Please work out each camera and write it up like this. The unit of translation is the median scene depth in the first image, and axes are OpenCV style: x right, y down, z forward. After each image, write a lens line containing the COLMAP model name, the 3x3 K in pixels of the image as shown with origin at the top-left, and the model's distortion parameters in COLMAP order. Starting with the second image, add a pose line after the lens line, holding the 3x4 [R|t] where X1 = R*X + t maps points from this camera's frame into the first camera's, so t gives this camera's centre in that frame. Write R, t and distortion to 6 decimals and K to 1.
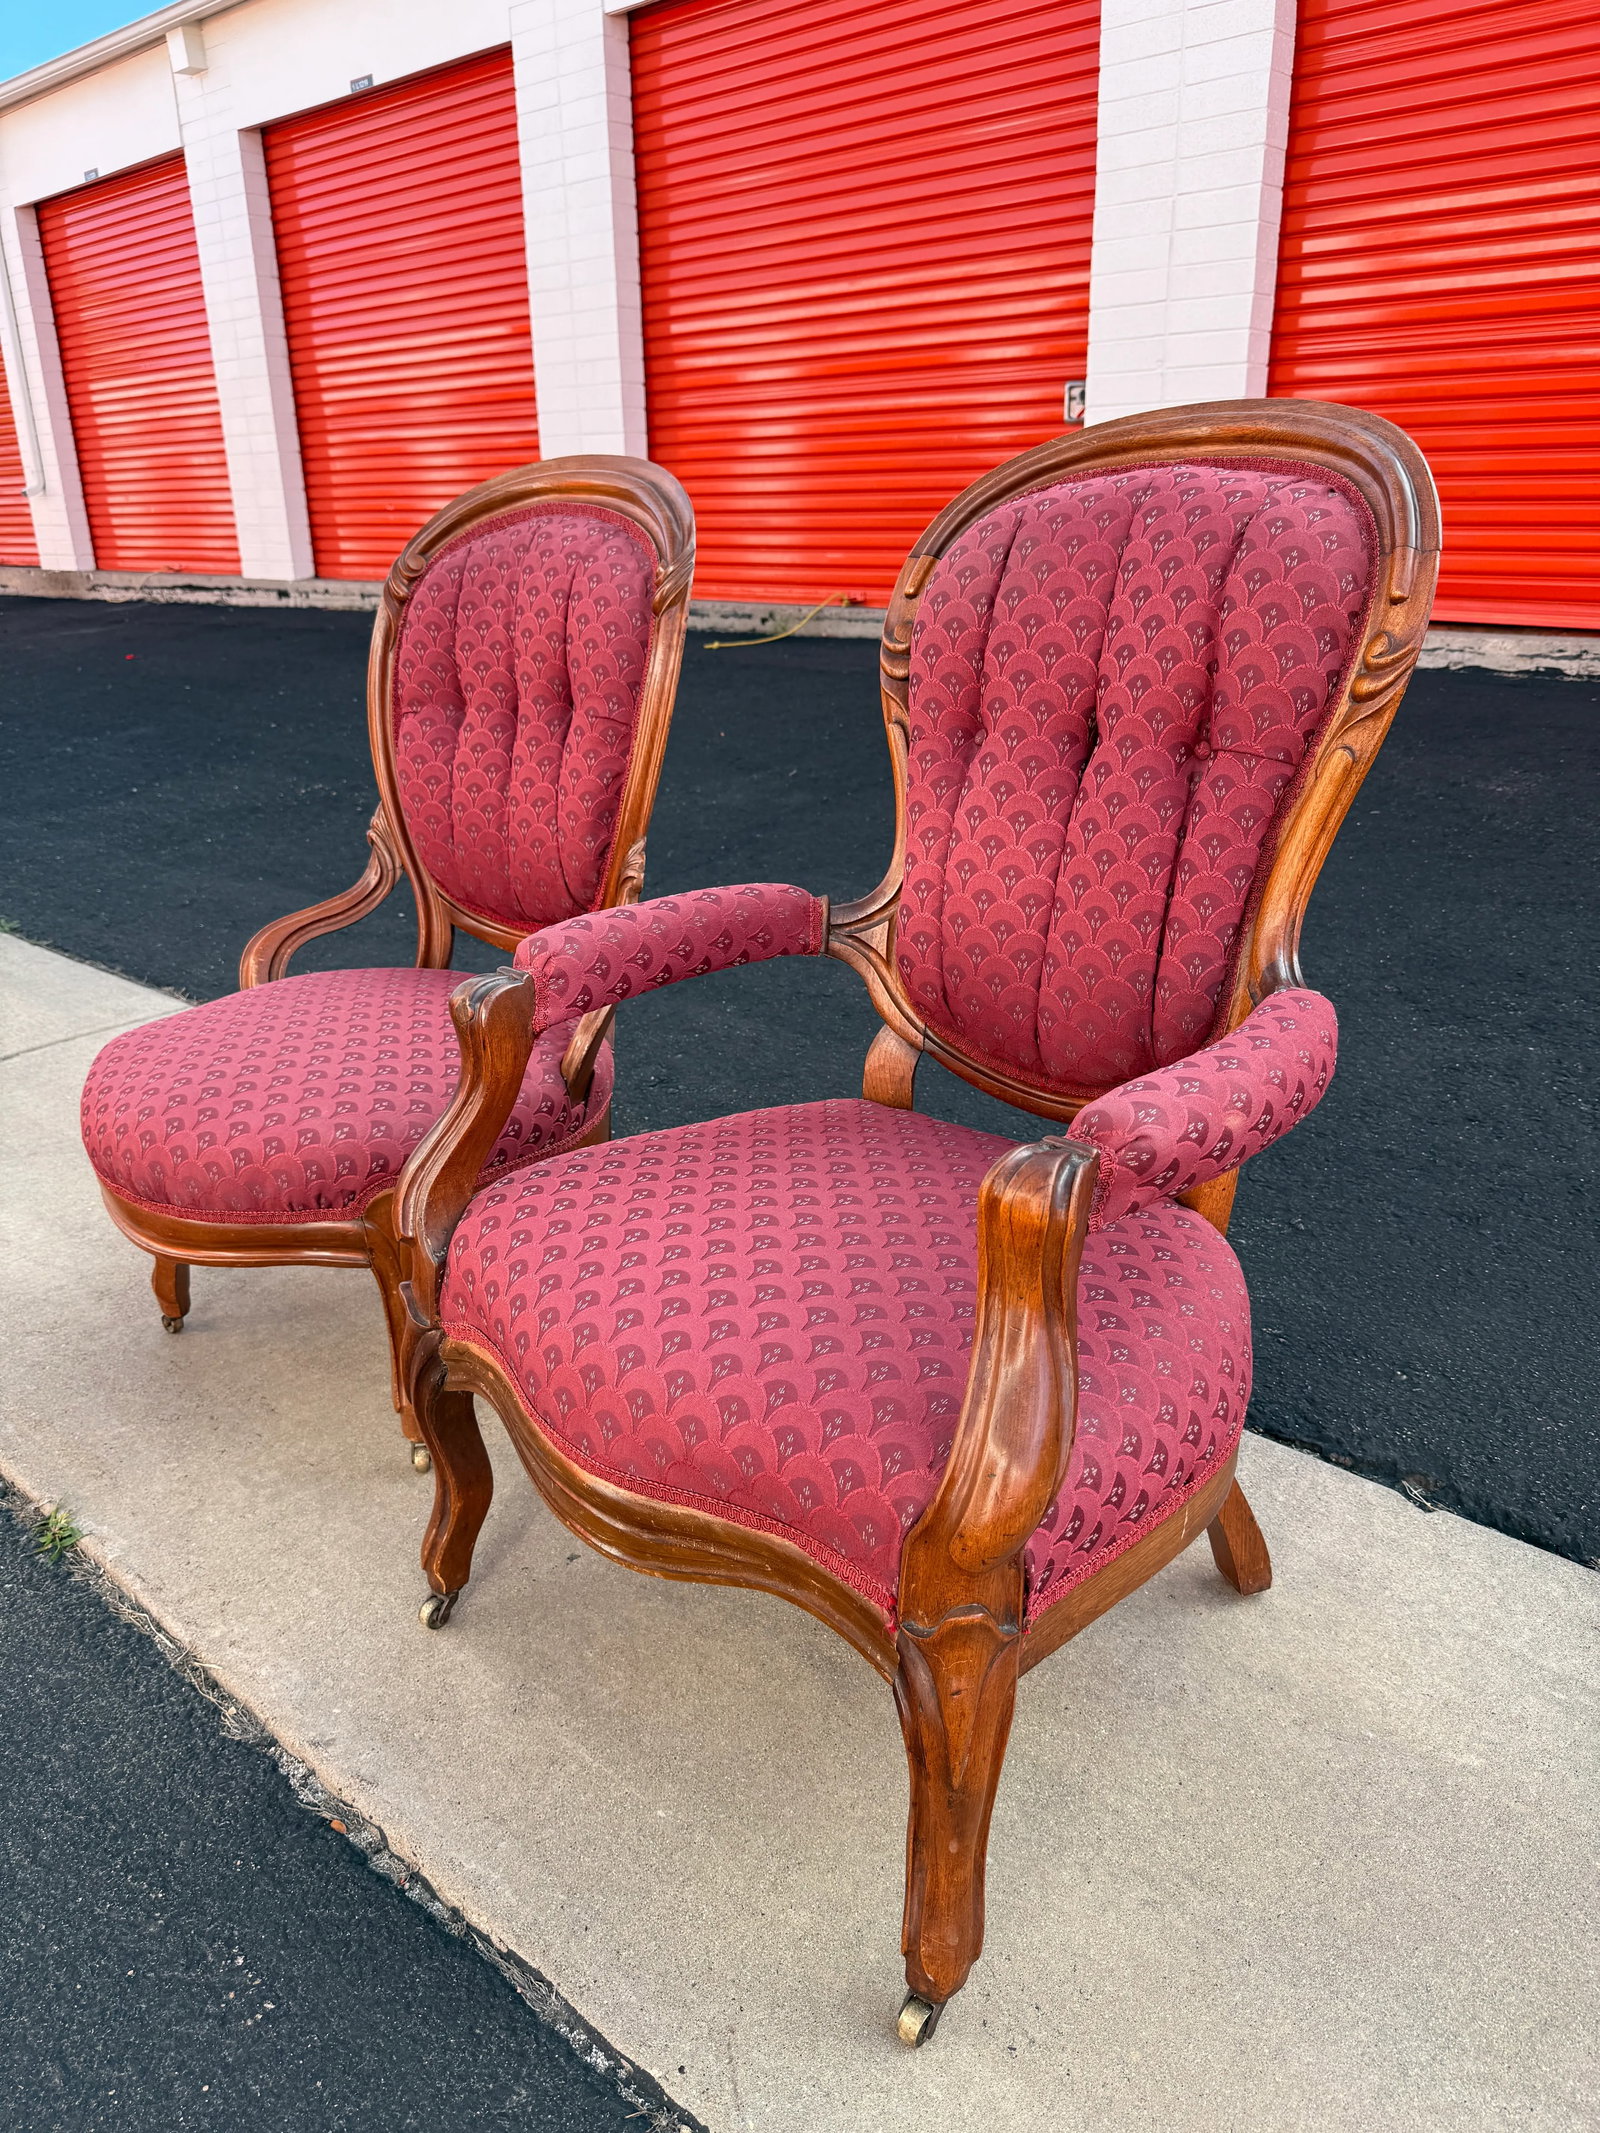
lens RADIAL K [[1499.7, 0, 833.6], [0, 1499.7, 1087.5], [0, 0, 1]] dist [0.000200, 0.000194]
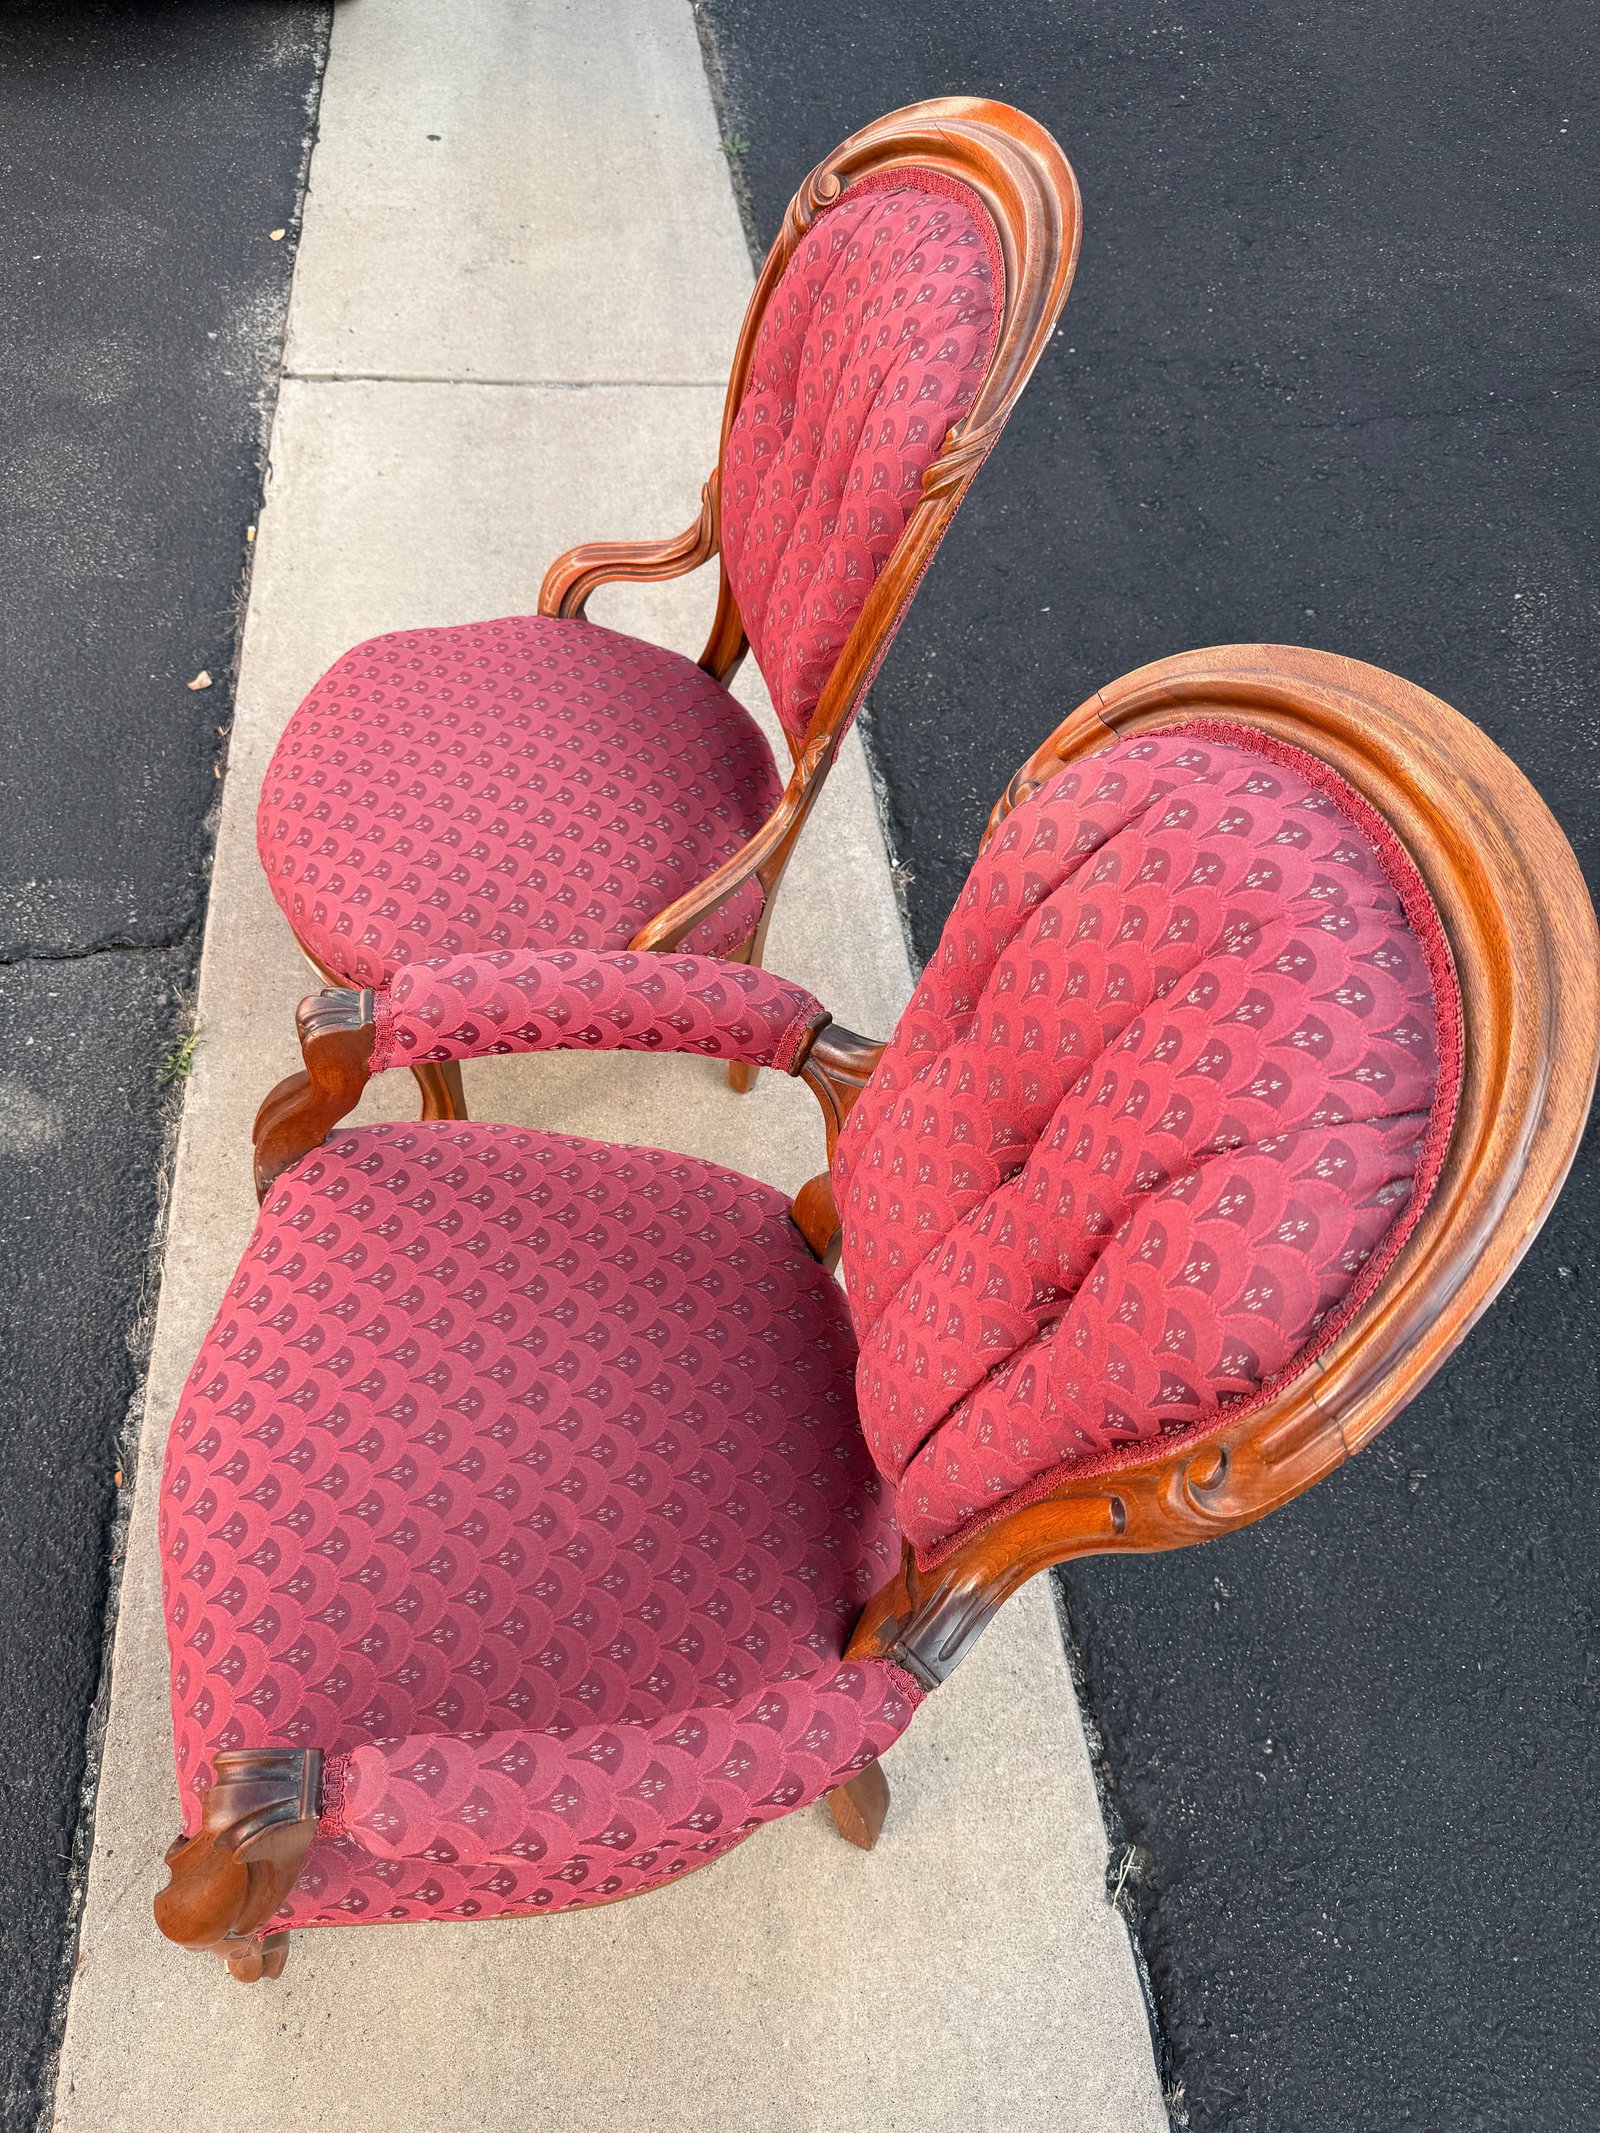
lens RADIAL K [[1533.0, 0, 828.7], [0, 1533.0, 1064.0], [0, 0, 1]] dist [-0.000618, -0.007462]
pose [[0.755029, 0.572124, -0.320320, 0.331250], [-0.334661, 0.756349, 0.562083, -0.684862], [0.563855, -0.317191, 0.762533, 0.424042]]
